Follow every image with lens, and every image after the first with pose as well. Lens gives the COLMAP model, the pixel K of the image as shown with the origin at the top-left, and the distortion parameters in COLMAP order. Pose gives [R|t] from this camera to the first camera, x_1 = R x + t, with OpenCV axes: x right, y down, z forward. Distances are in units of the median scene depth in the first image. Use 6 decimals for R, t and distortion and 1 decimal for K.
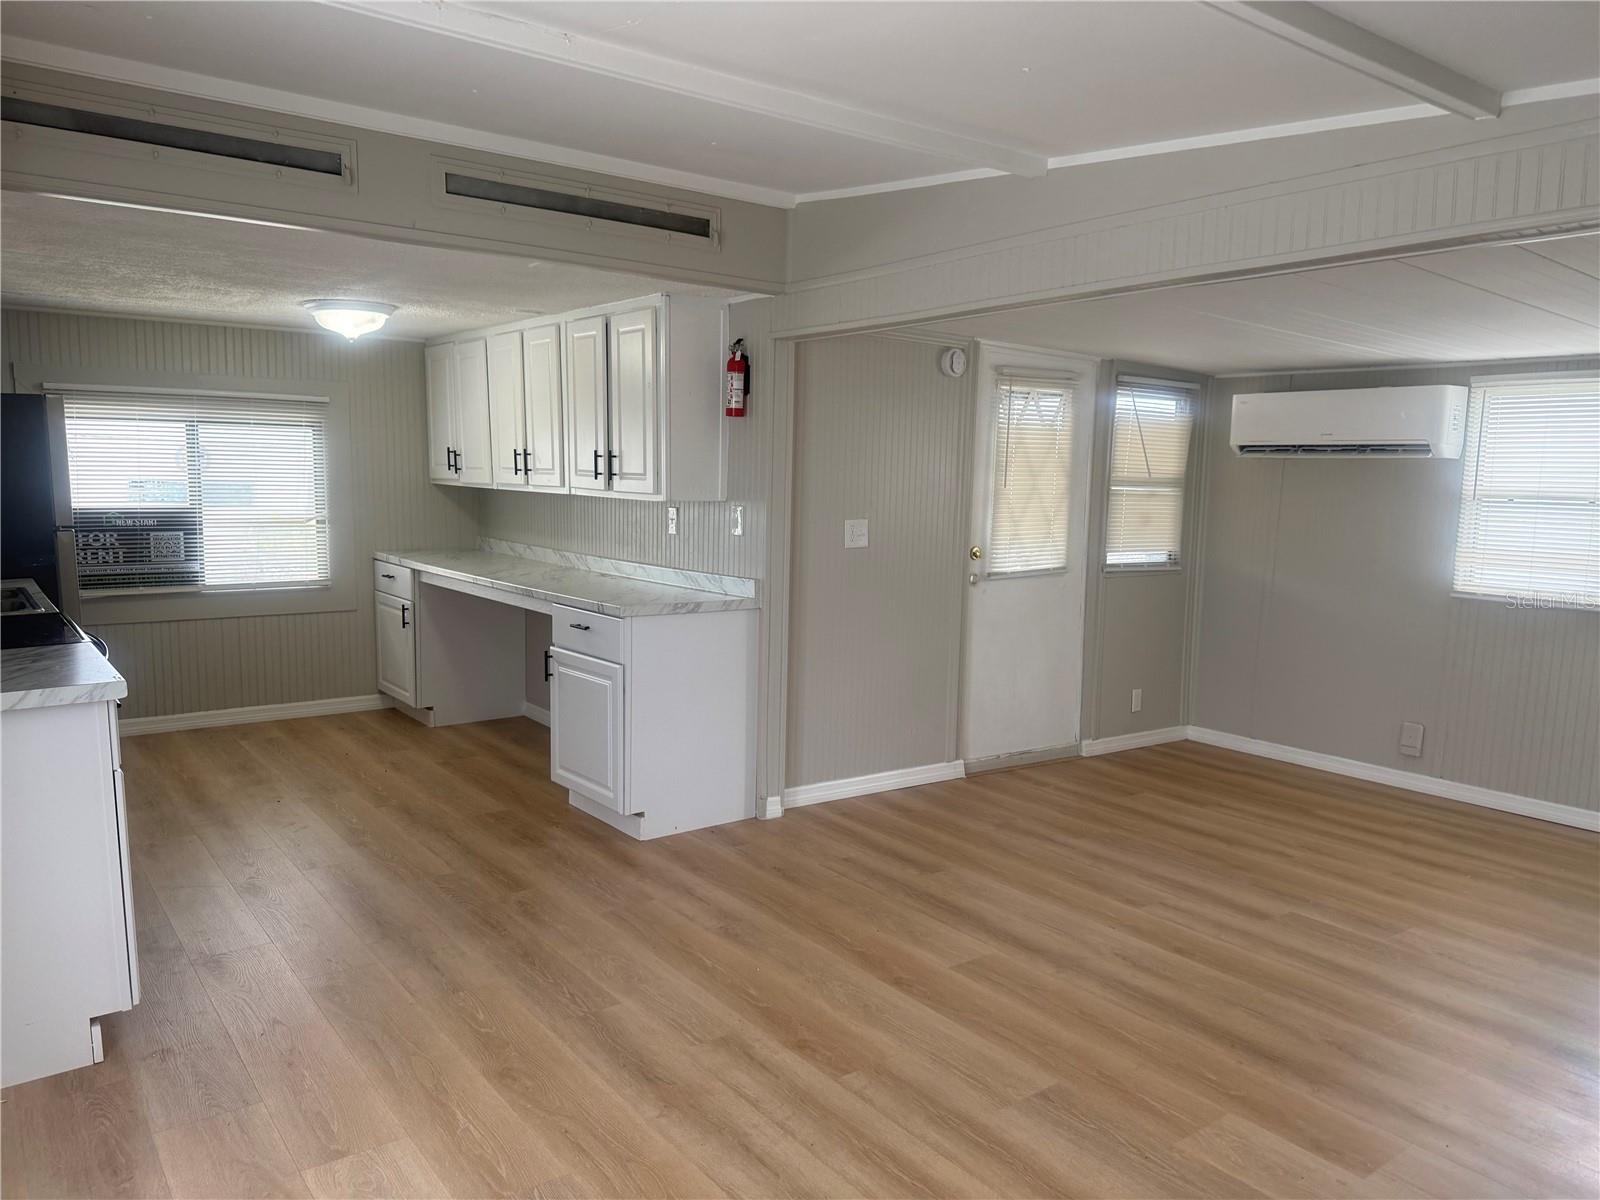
lens RADIAL K [[1122.0, 0, 799.9], [0, 1122.0, 612.5], [0, 0, 1]] dist [0.067507, -0.091910]
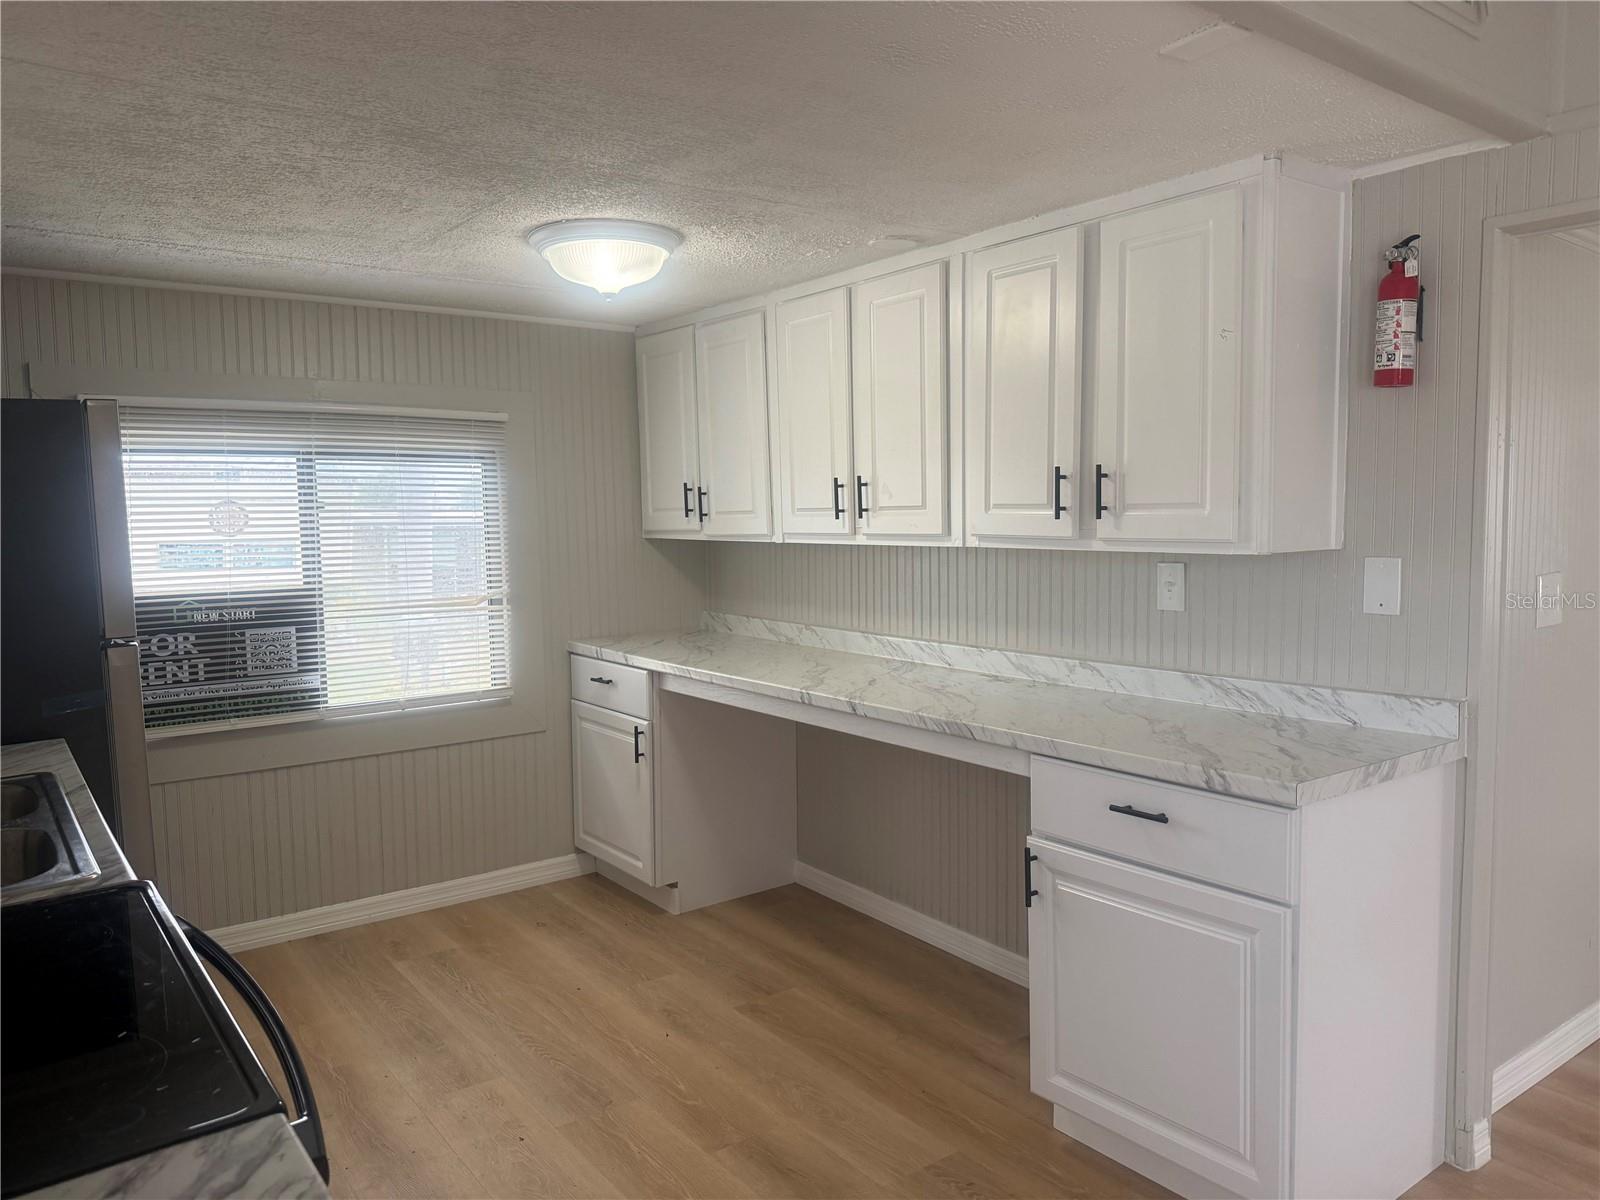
lens RADIAL K [[1122.0, 0, 808.7], [0, 1122.0, 600.3], [0, 0, 1]] dist [0.067507, -0.091910]
pose [[0.999406, -0.032947, -0.010098, -0.303388], [0.032436, 0.998359, -0.047203, -0.056408], [0.011637, 0.046847, 0.998834, 0.448540]]
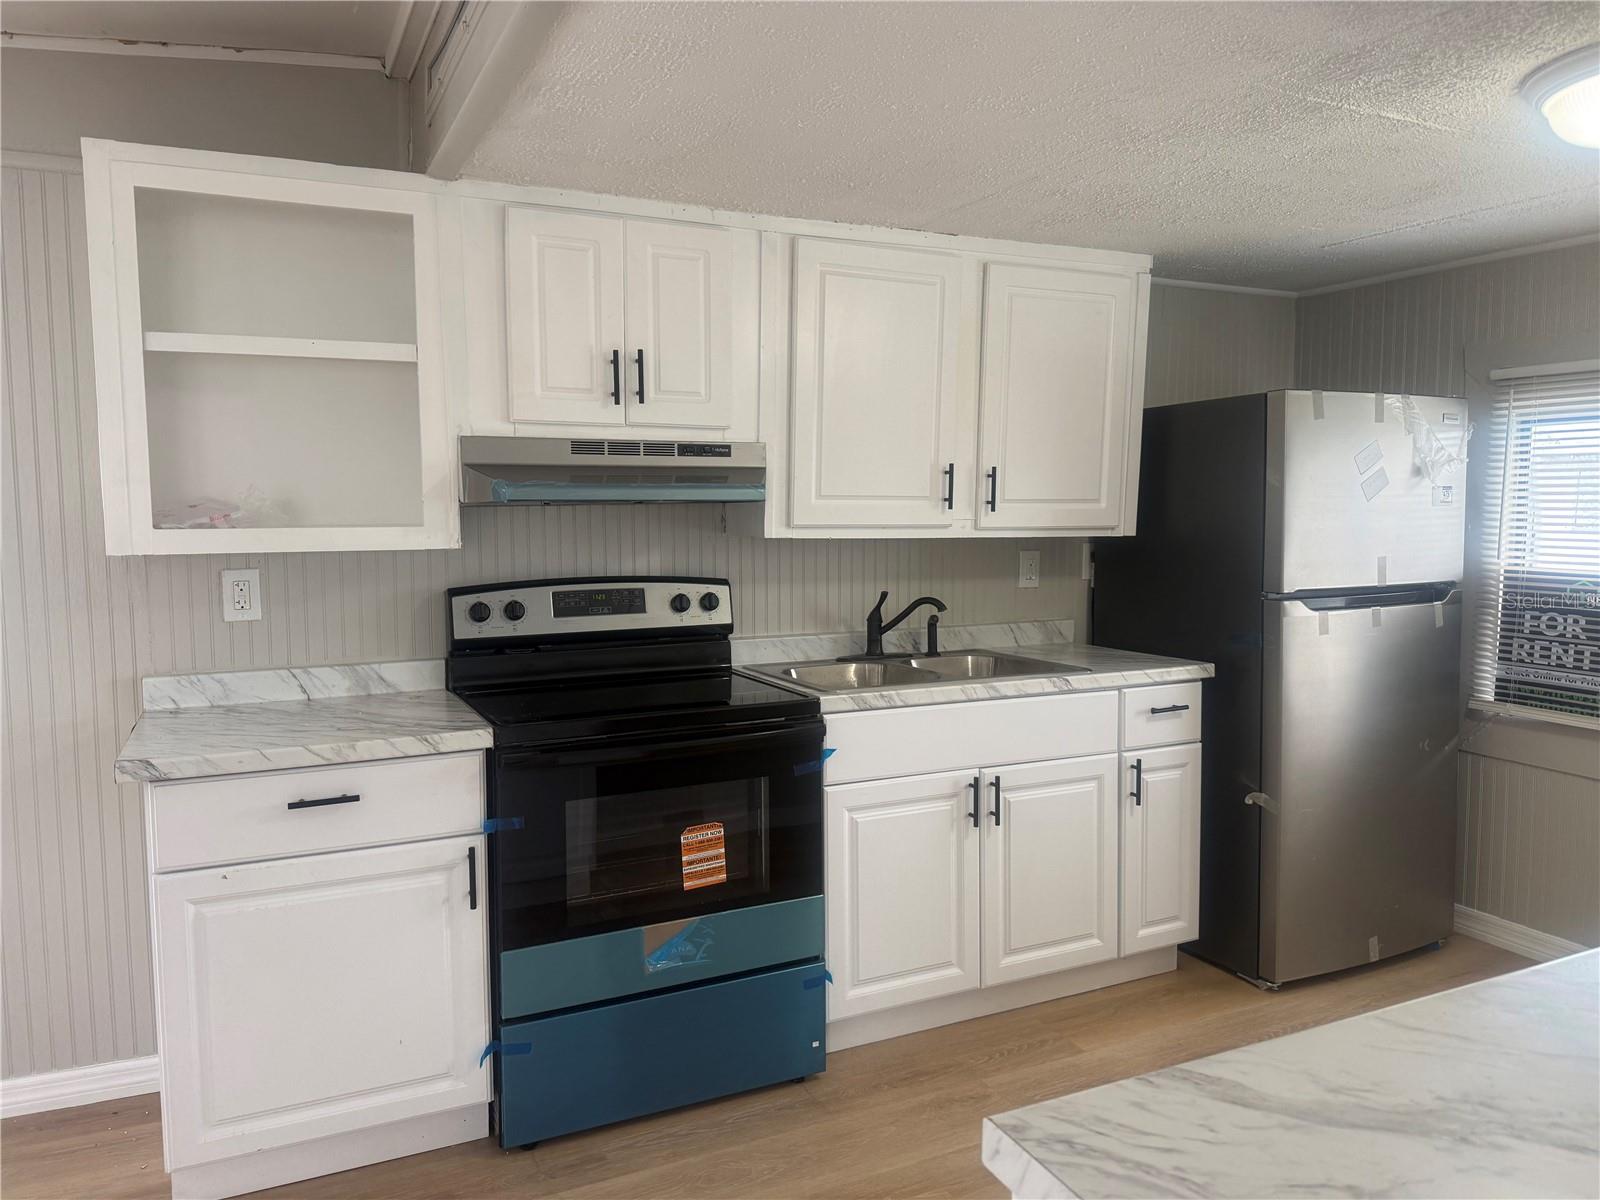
lens RADIAL K [[1122.0, 0, 796.7], [0, 1122.0, 593.3], [0, 0, 1]] dist [0.067507, -0.091910]
pose [[-0.205892, 0.065892, -0.976354, 0.039284], [-0.124679, 0.987833, 0.092959, -0.100416], [0.970600, 0.140870, -0.195171, 0.849502]]
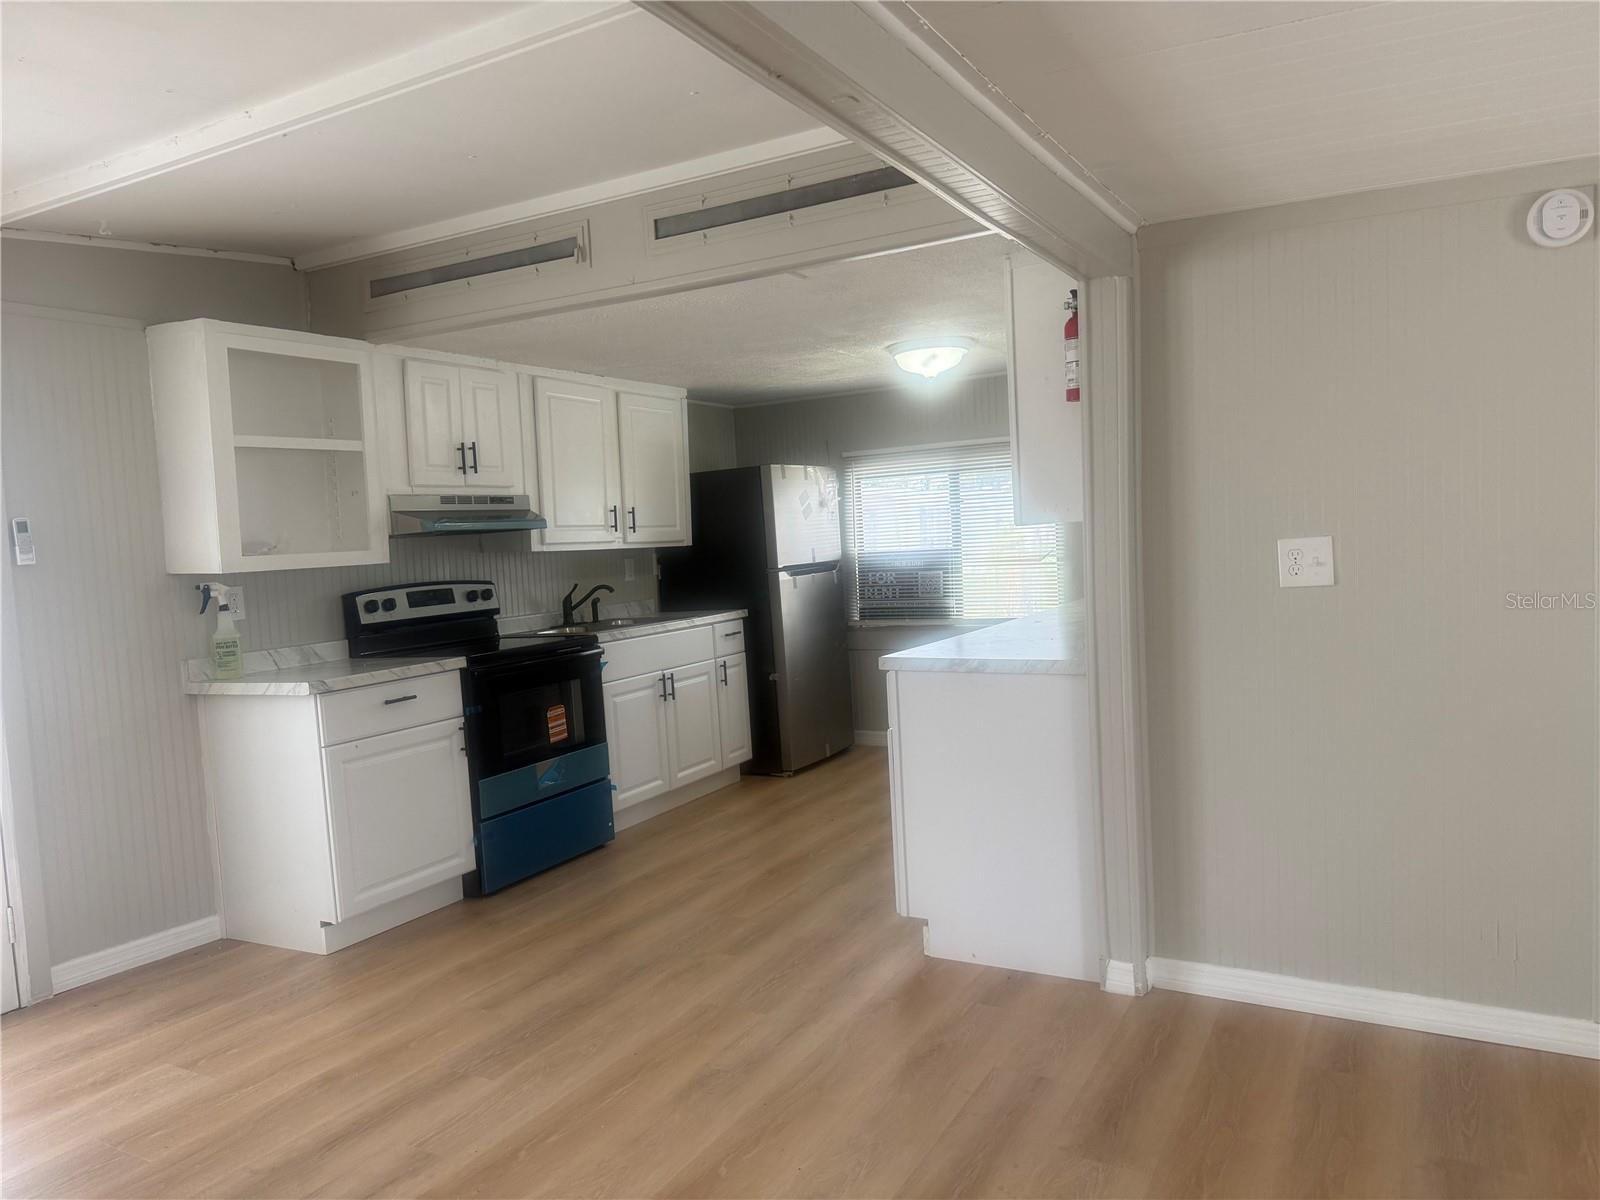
lens RADIAL K [[1122.0, 0, 799.8], [0, 1122.0, 607.1], [0, 0, 1]] dist [0.067507, -0.091910]
pose [[0.401564, 0.020208, -0.915608, 0.488720], [-0.053159, 0.998585, -0.001275, -0.032540], [0.914287, 0.049185, 0.402071, 0.524042]]
